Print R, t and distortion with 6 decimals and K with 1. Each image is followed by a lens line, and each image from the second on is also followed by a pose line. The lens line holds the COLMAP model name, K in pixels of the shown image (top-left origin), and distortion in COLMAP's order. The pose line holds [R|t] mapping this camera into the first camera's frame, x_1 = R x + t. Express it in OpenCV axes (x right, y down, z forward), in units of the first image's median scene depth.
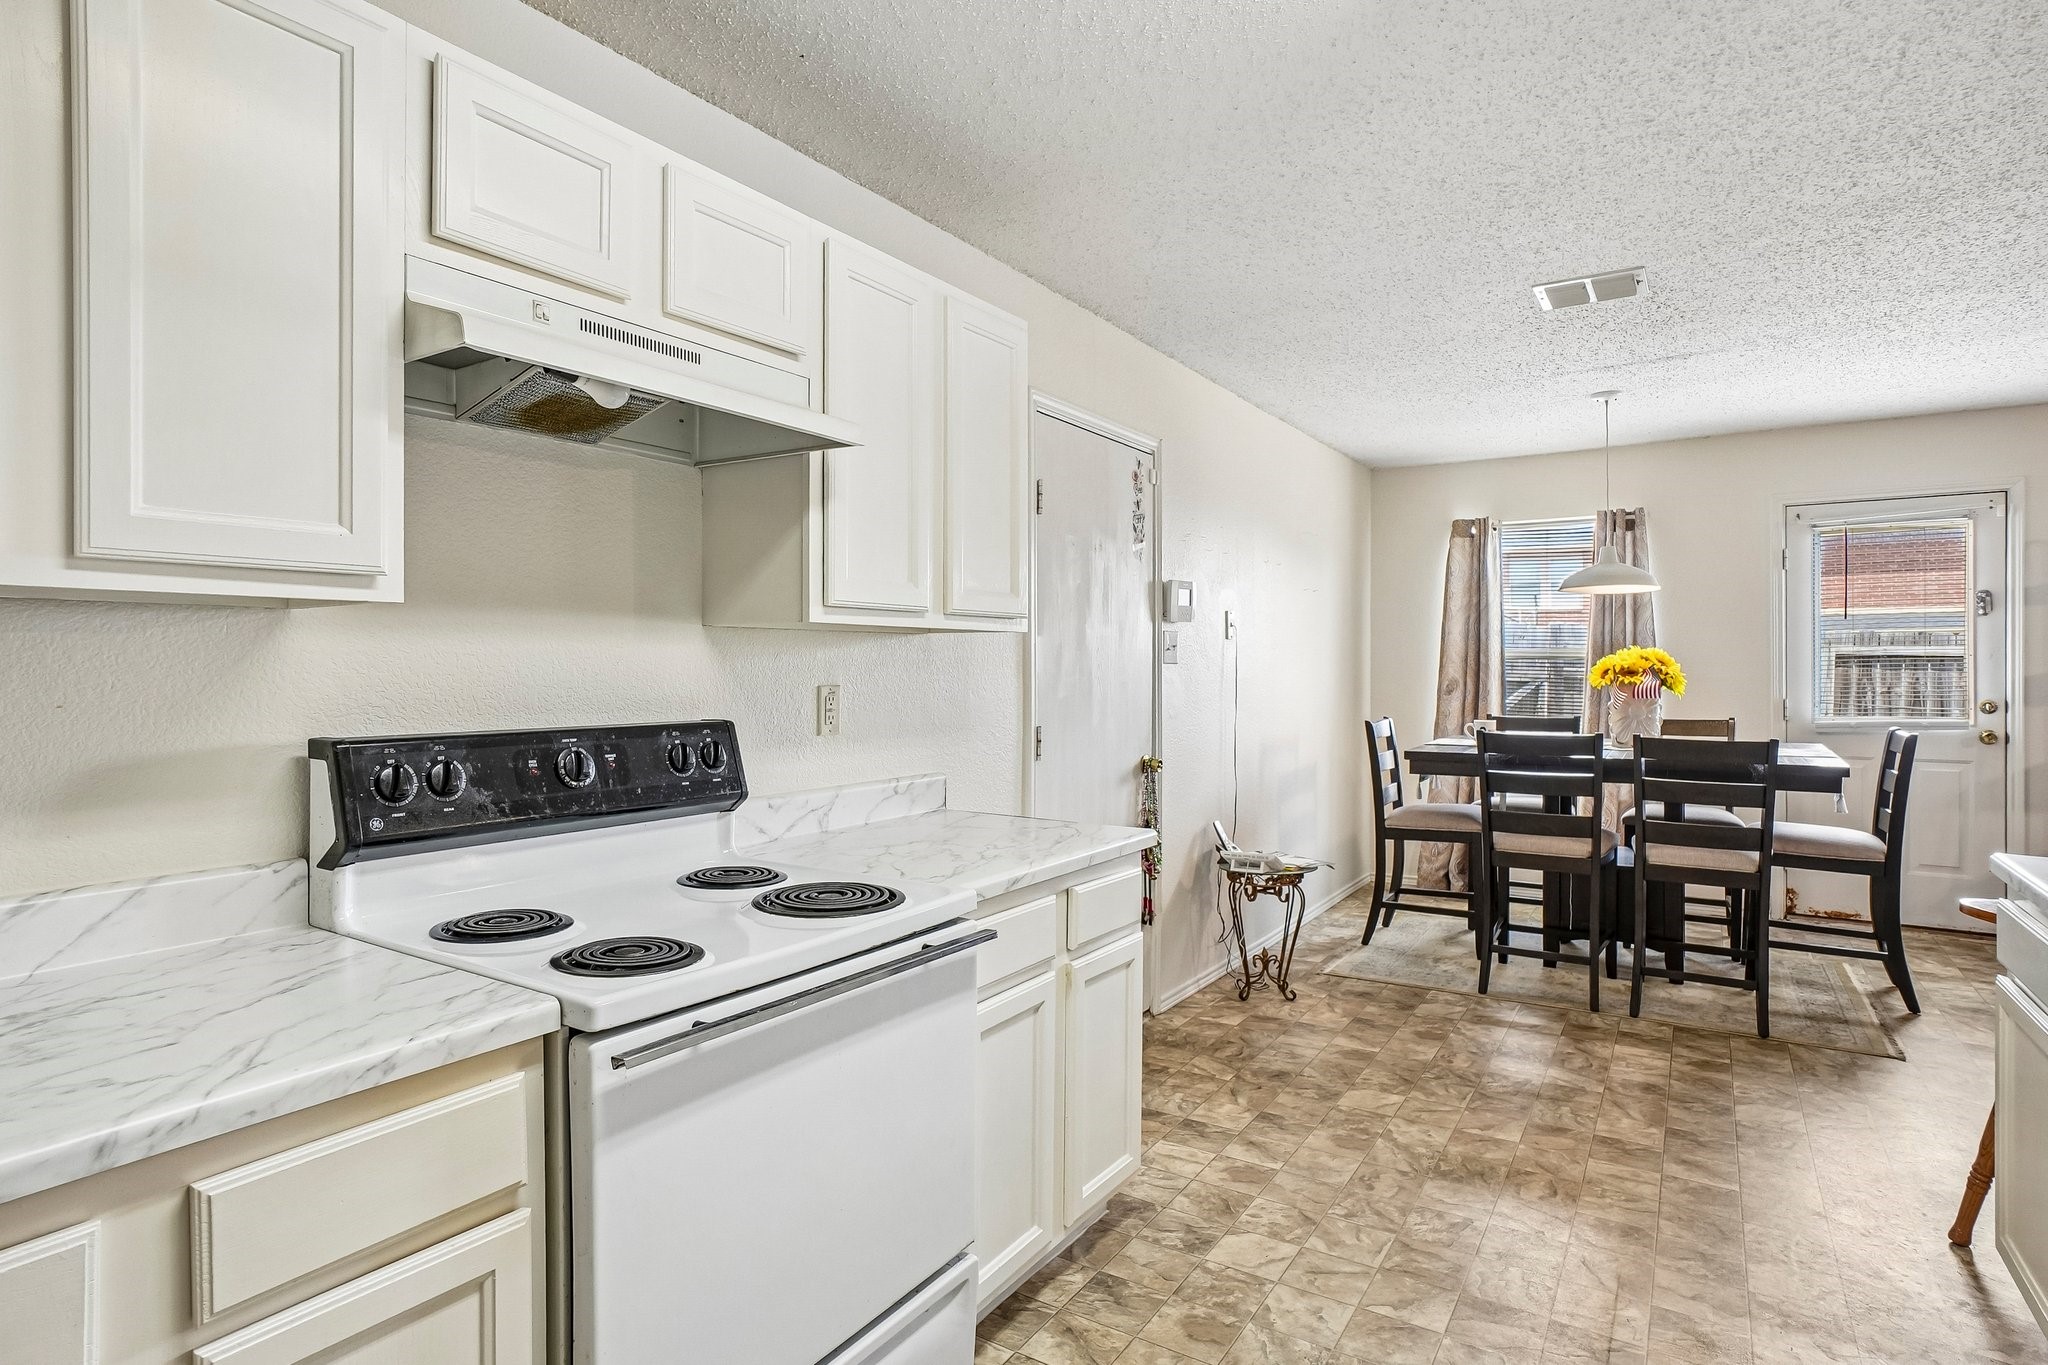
lens RADIAL K [[1092.7, 0, 982.0], [0, 1092.7, 669.1], [0, 0, 1]] dist [-0.050015, 0.025919]
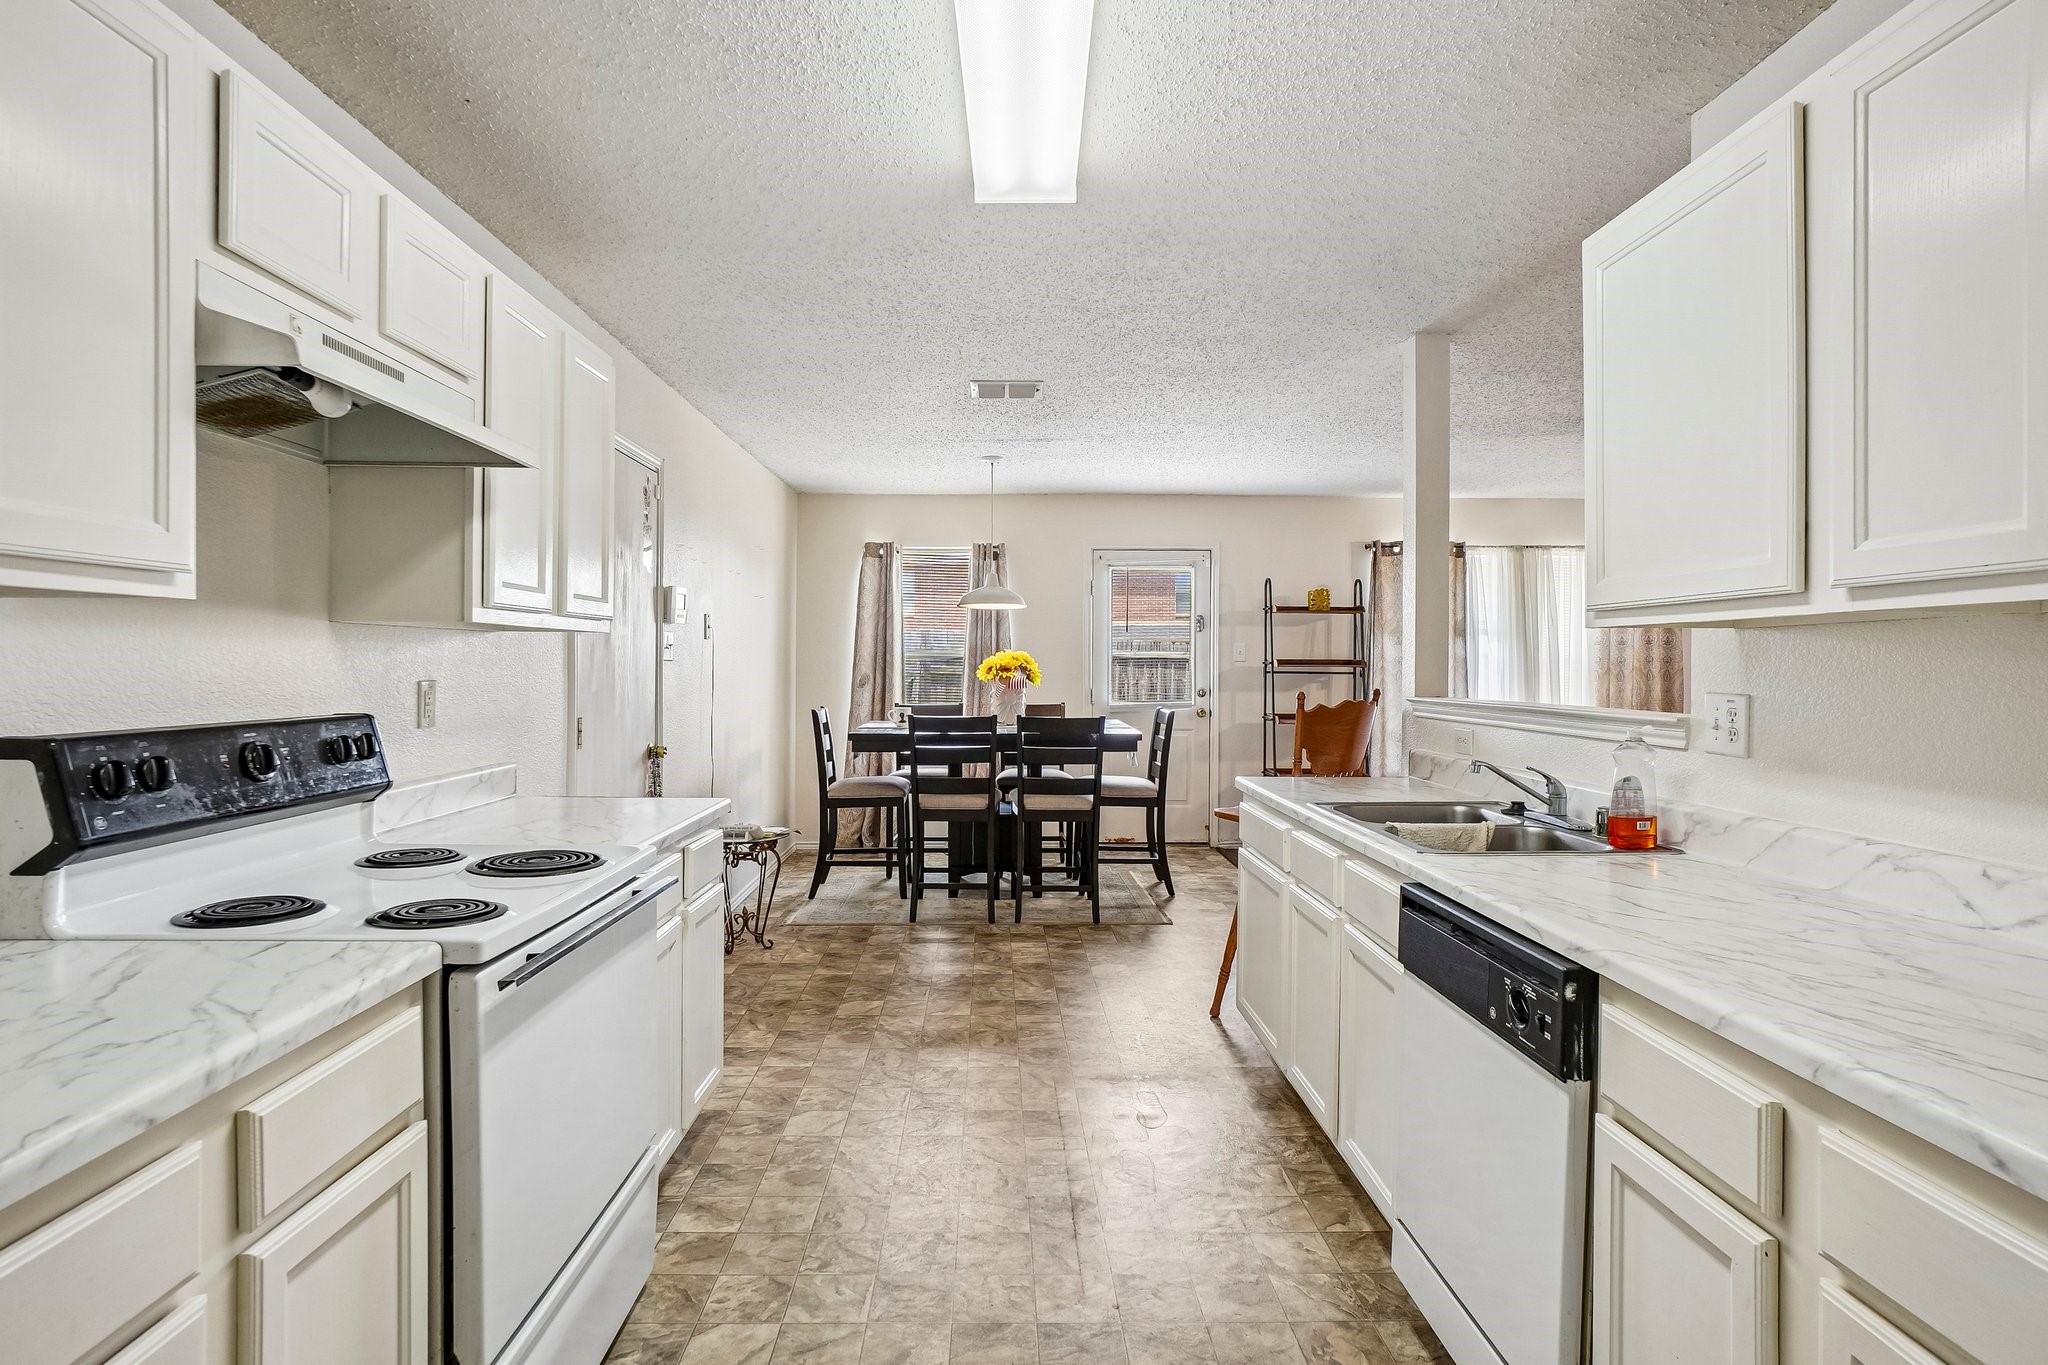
lens RADIAL K [[1065.9, 0, 1010.7], [0, 1065.9, 674.3], [0, 0, 1]] dist [-0.038474, 0.001908]
pose [[0.819348, -0.000861, 0.573296, -0.195539], [-0.003841, 0.999968, 0.006991, -0.000036], [-0.573284, -0.007930, 0.819318, -0.109557]]
